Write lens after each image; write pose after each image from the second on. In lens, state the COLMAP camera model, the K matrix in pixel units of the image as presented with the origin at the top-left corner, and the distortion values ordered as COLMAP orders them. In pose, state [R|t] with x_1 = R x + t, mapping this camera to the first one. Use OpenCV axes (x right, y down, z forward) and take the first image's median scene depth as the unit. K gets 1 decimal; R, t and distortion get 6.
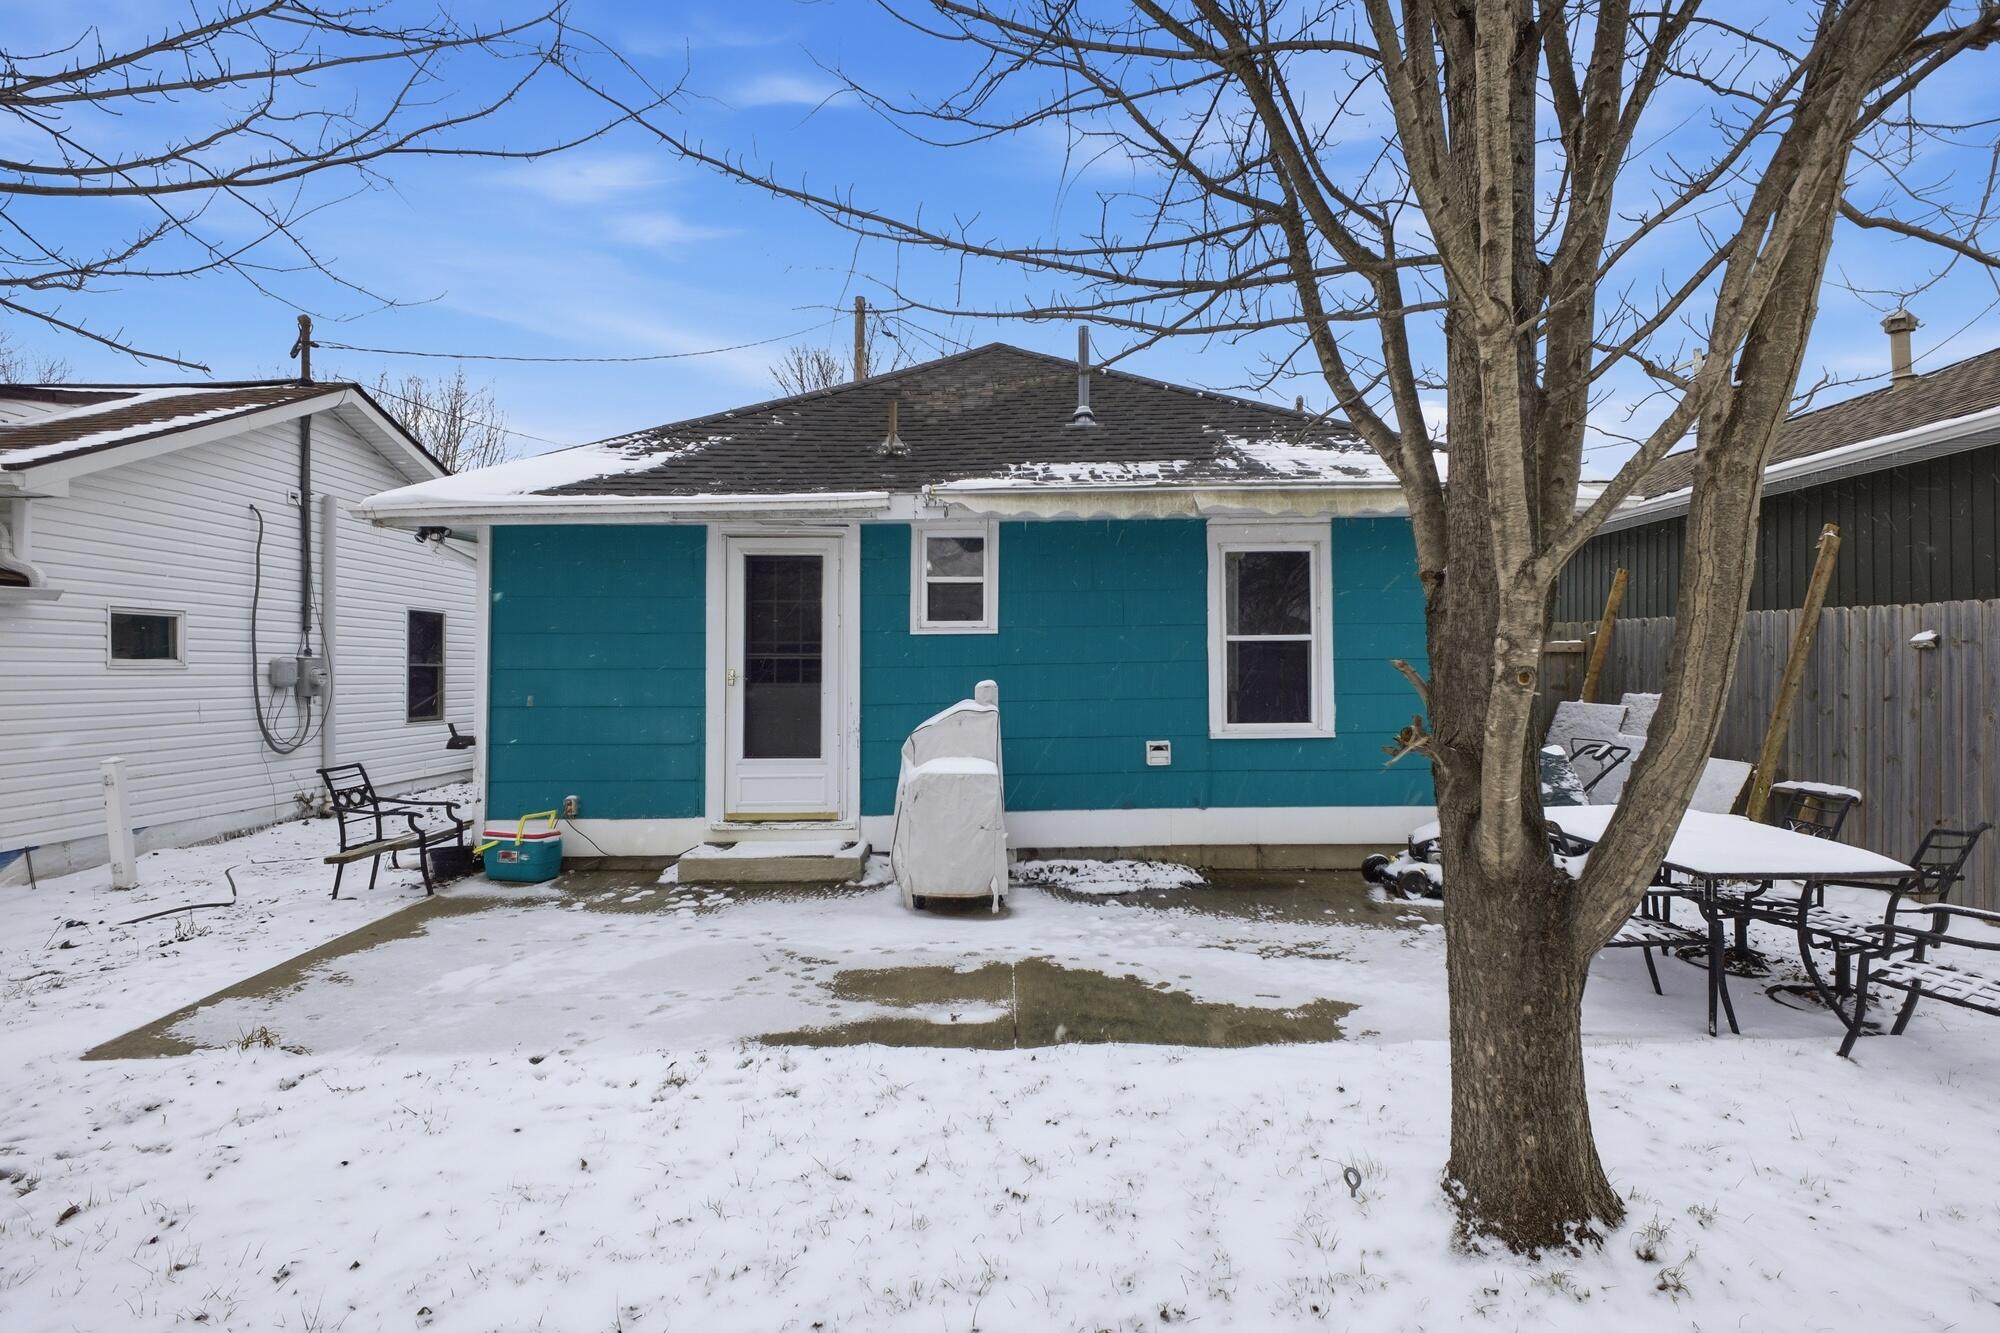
lens RADIAL K [[1110.7, 0, 998.1], [0, 1110.7, 663.4], [0, 0, 1]] dist [0.024114, -0.009177]
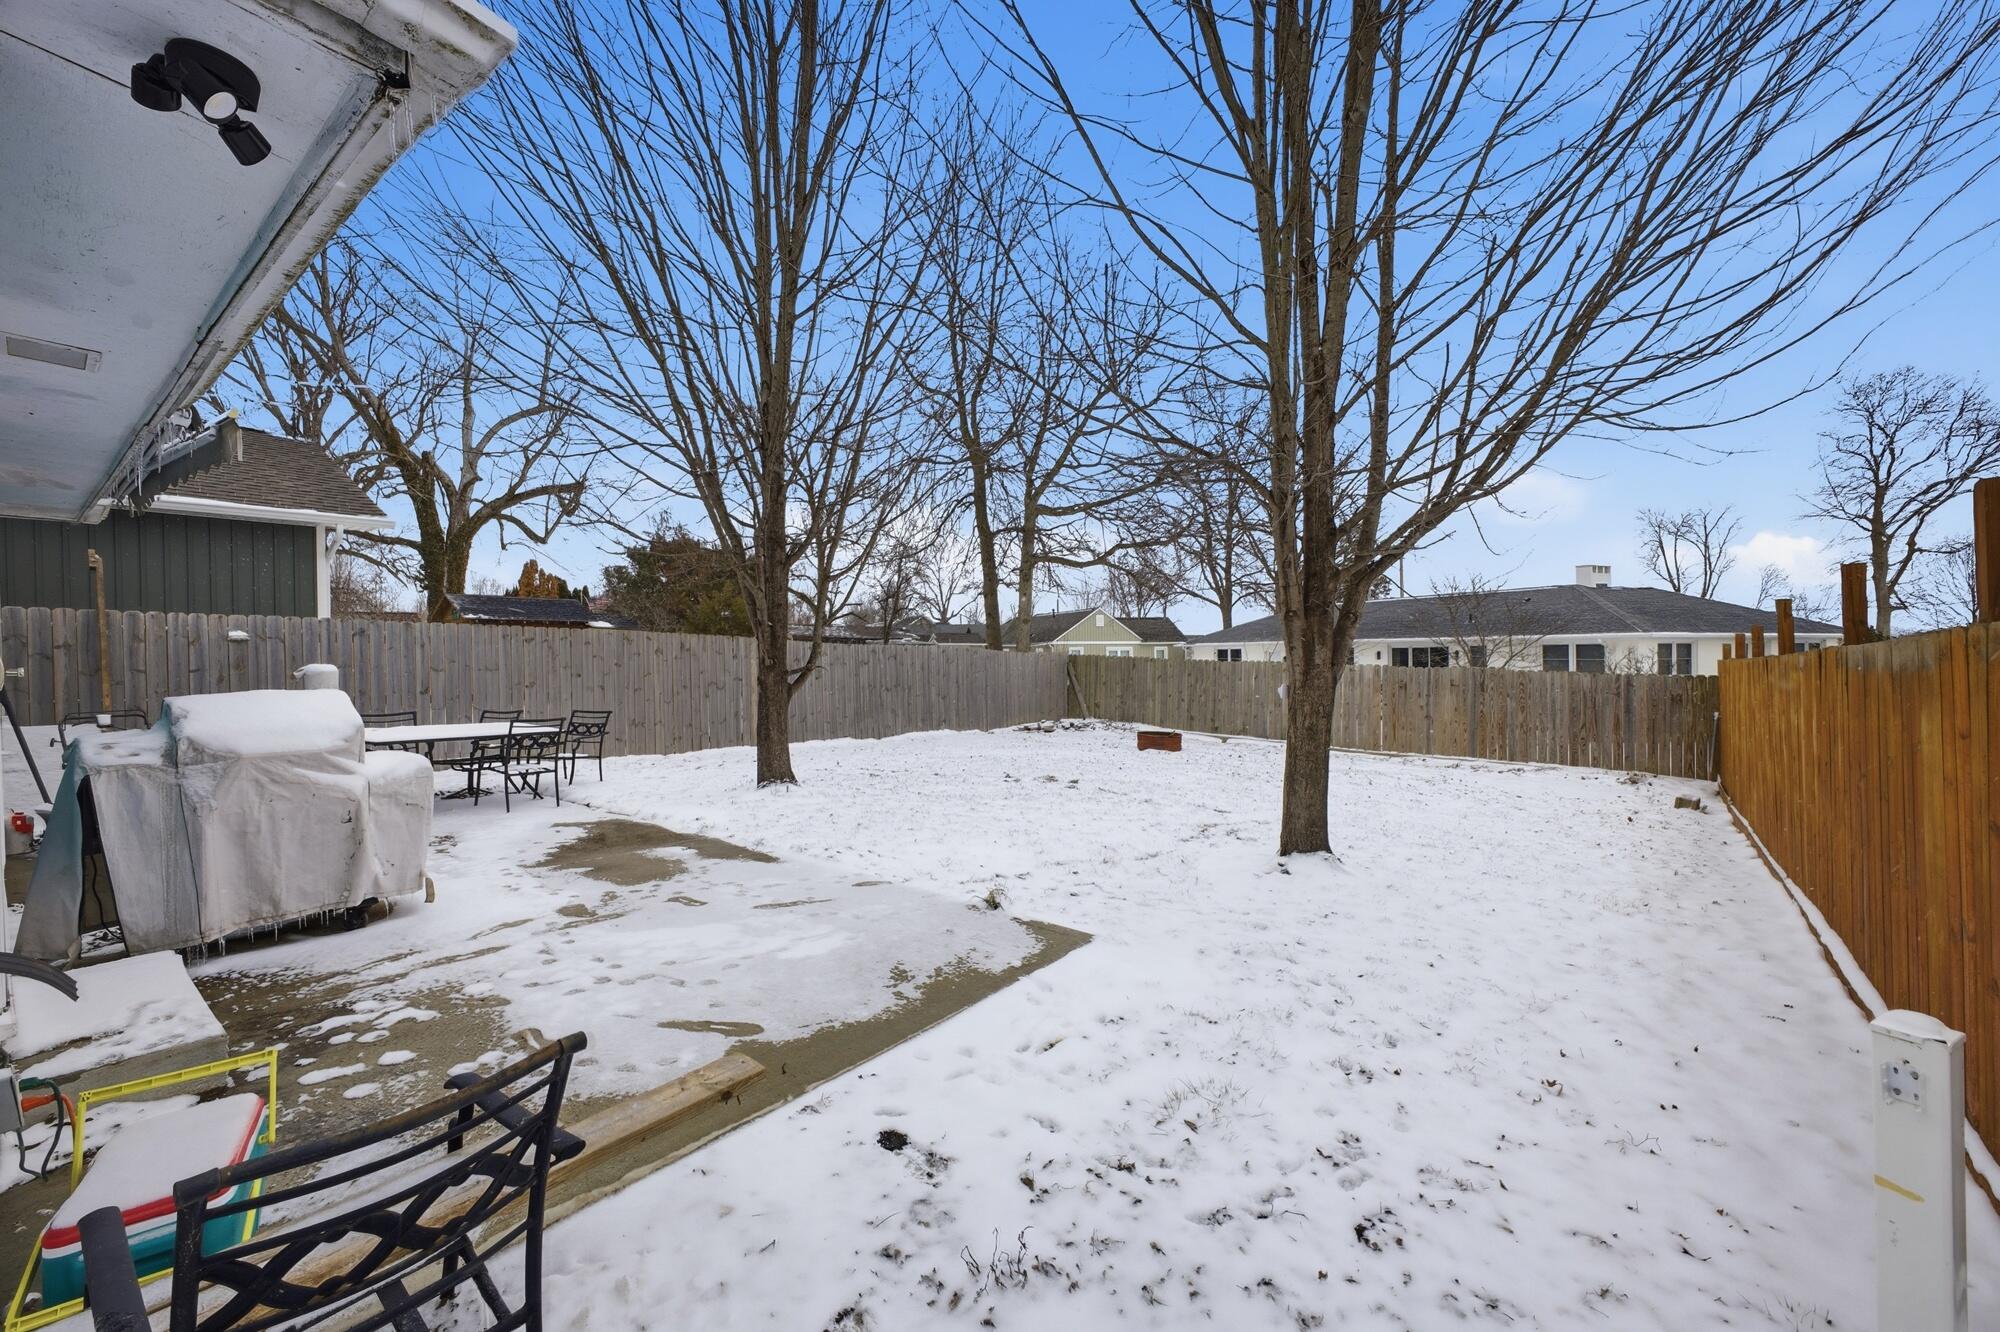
lens RADIAL K [[809.8, 0, 1013.6], [0, 809.8, 652.1], [0, 0, 1]] dist [0.009393, -0.001251]
pose [[-0.780573, 0.001529, 0.625063, -0.750072], [0.002700, 0.999996, 0.000926, 0.004247], [-0.625059, 0.002411, -0.780574, 1.012904]]
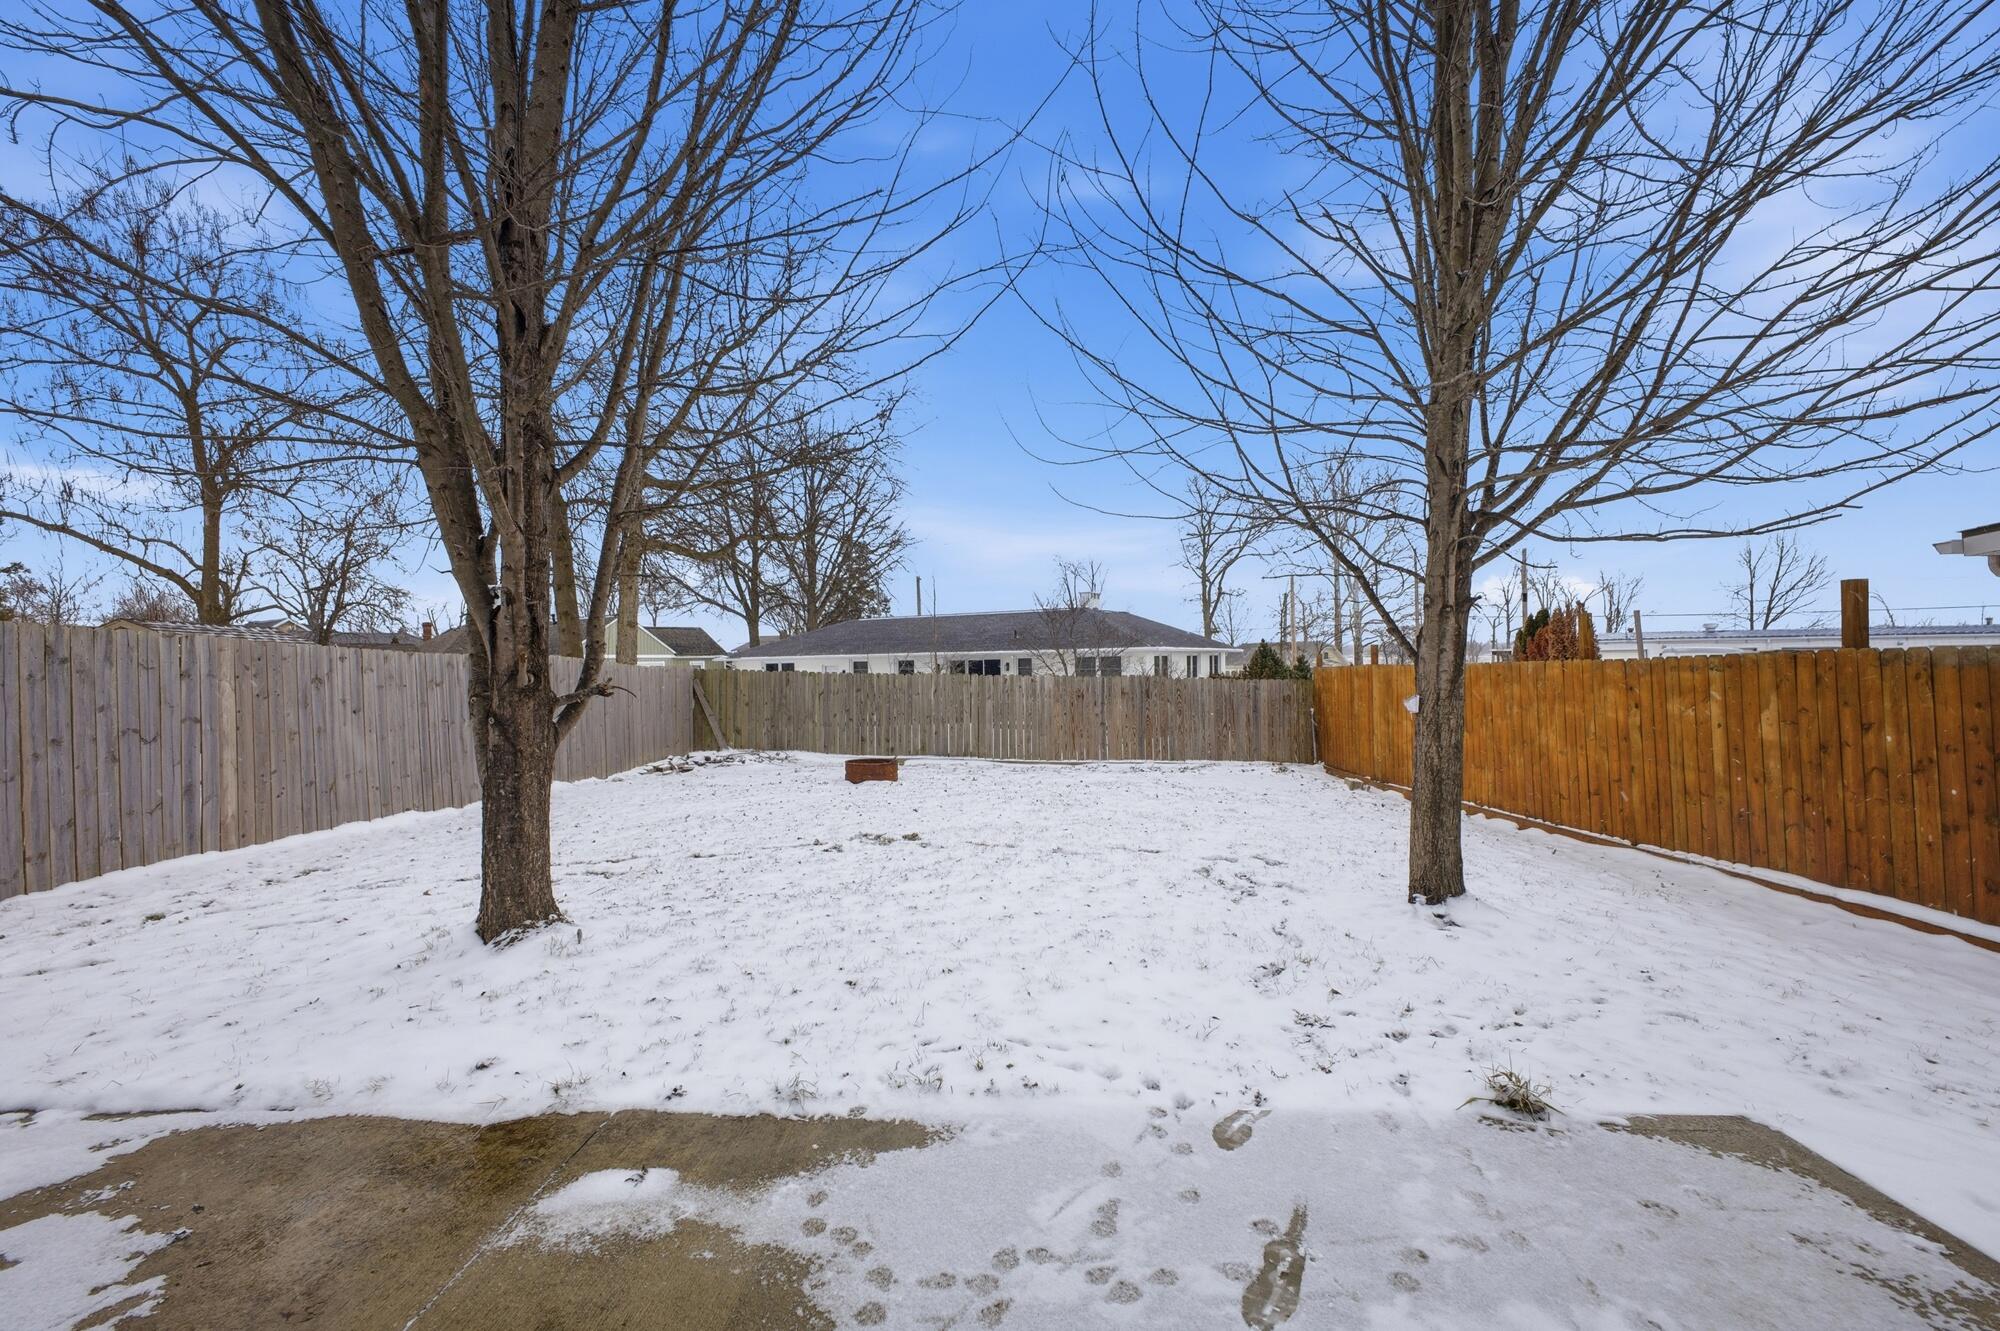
lens RADIAL K [[809.8, 0, 1013.9], [0, 809.8, 663.3], [0, 0, 1]] dist [0.009393, -0.001251]
pose [[-0.999665, 0.009209, 0.024191, -0.166253], [0.009204, 0.999958, -0.000290, 0.009638], [-0.024192, -0.000067, -0.999707, 0.891418]]
